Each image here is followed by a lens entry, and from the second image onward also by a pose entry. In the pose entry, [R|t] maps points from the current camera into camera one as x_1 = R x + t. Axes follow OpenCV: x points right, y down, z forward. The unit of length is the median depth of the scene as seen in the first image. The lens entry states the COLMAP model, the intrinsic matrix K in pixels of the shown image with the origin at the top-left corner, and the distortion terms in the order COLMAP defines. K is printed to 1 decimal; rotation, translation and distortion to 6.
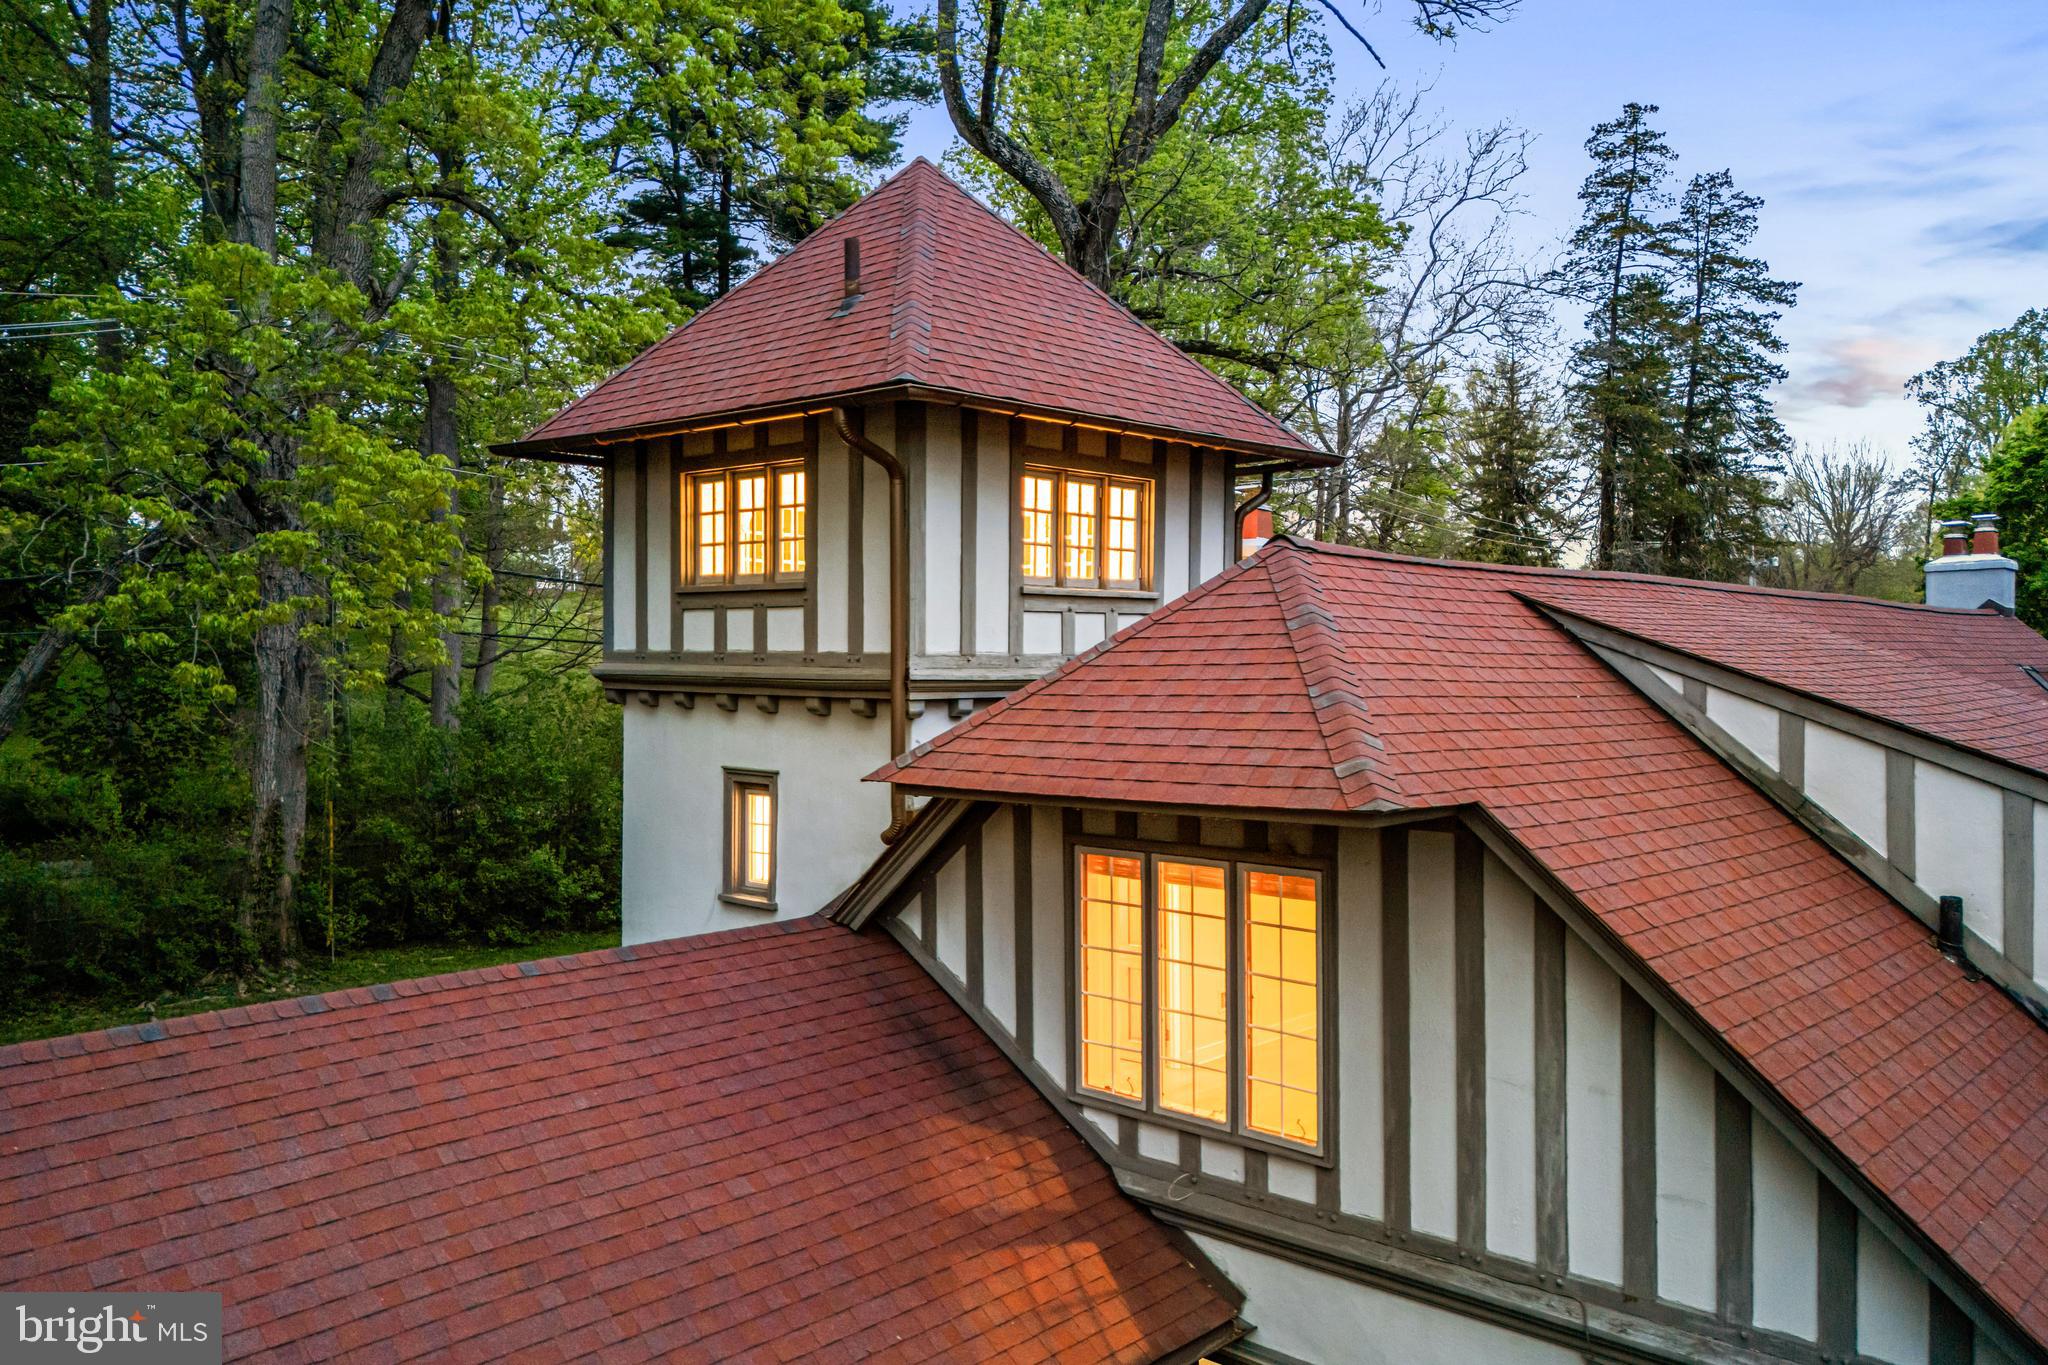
lens RADIAL K [[1505.2, 0, 1022.4], [0, 1505.2, 676.5], [0, 0, 1]] dist [0.065874, -0.055762]
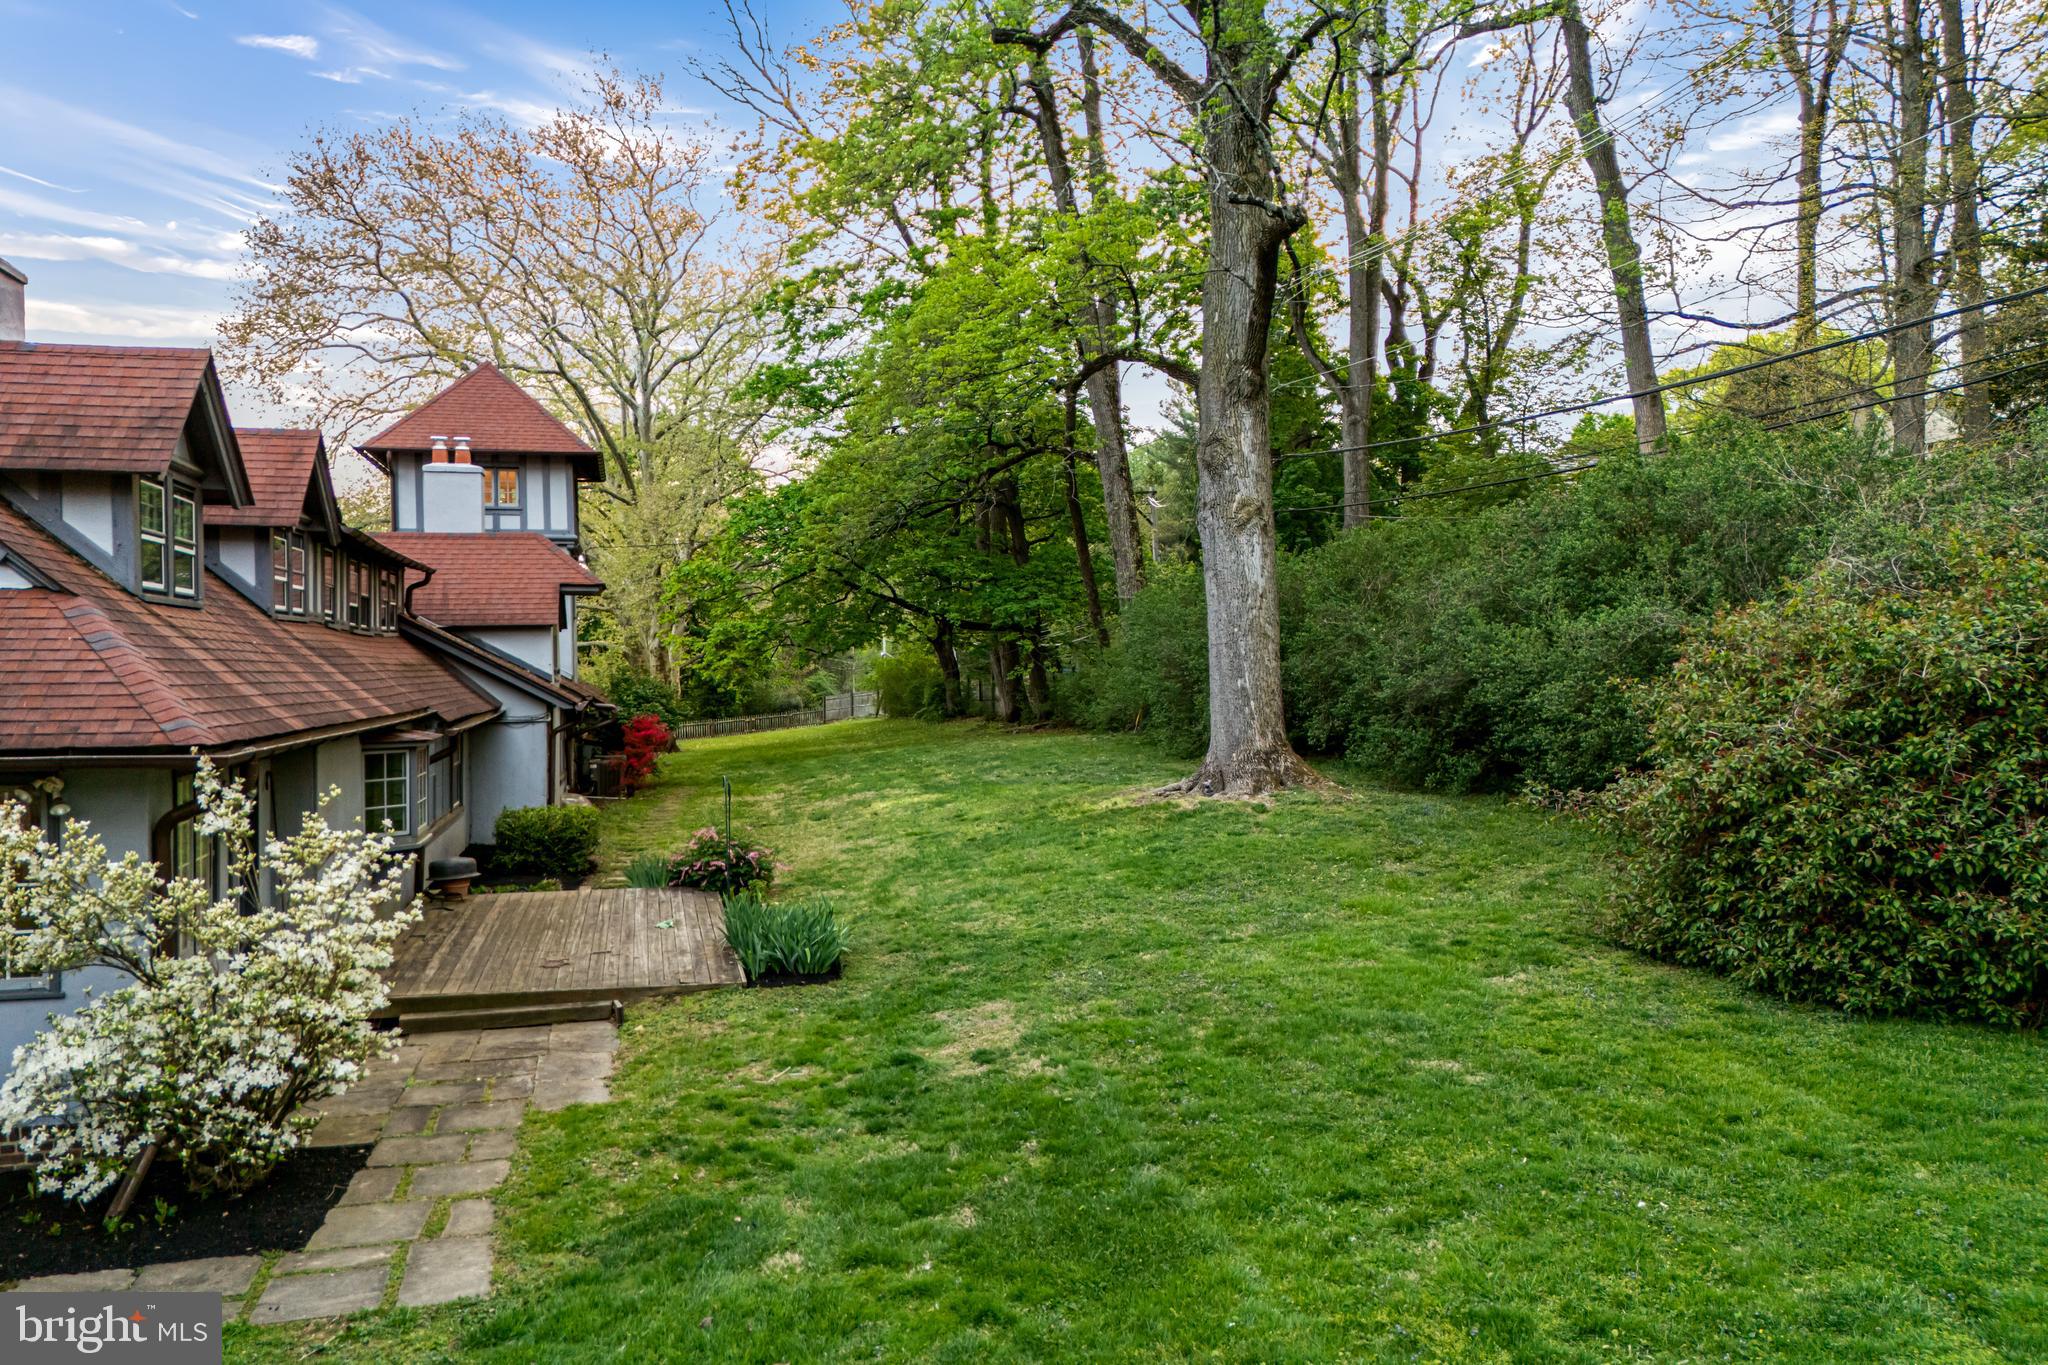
lens RADIAL K [[1505.2, 0, 1029.9], [0, 1505.2, 672.1], [0, 0, 1]] dist [0.065874, -0.055762]
pose [[0.533484, -0.022760, 0.845504, -2.200463], [0.028952, 0.999543, 0.008639, 0.276628], [-0.845314, 0.019871, 0.533900, -1.525515]]
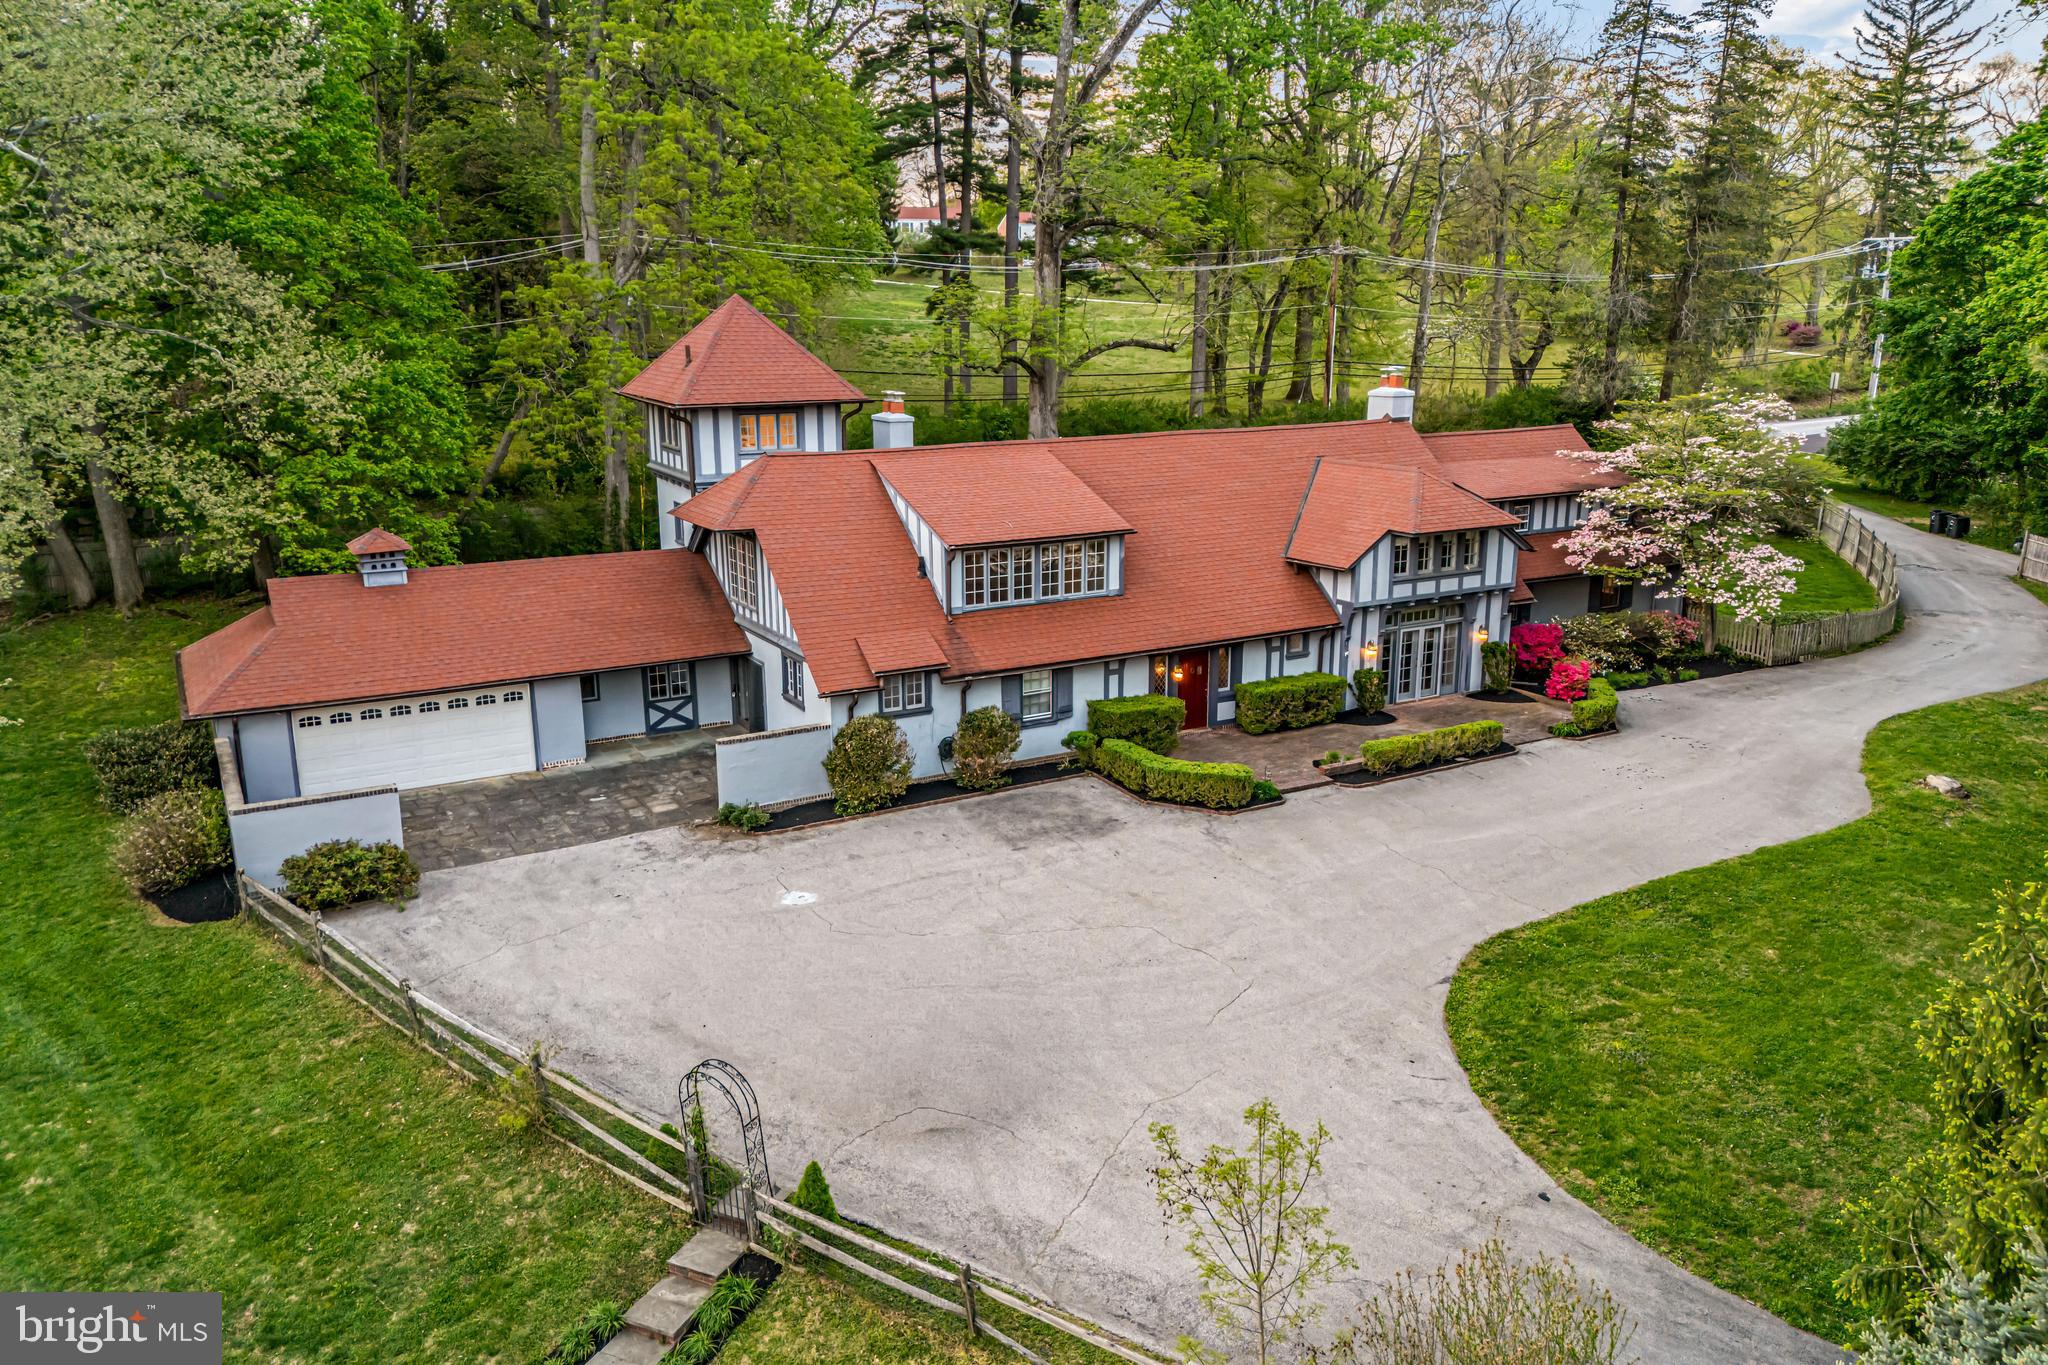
lens RADIAL K [[1505.2, 0, 1002.8], [0, 1505.2, 686.6], [0, 0, 1]] dist [0.065874, -0.055762]
pose [[0.949973, 0.077821, -0.302482, 1.576089], [-0.002611, 0.970407, 0.241461, -0.357905], [0.312321, -0.228592, 0.922064, -1.975950]]
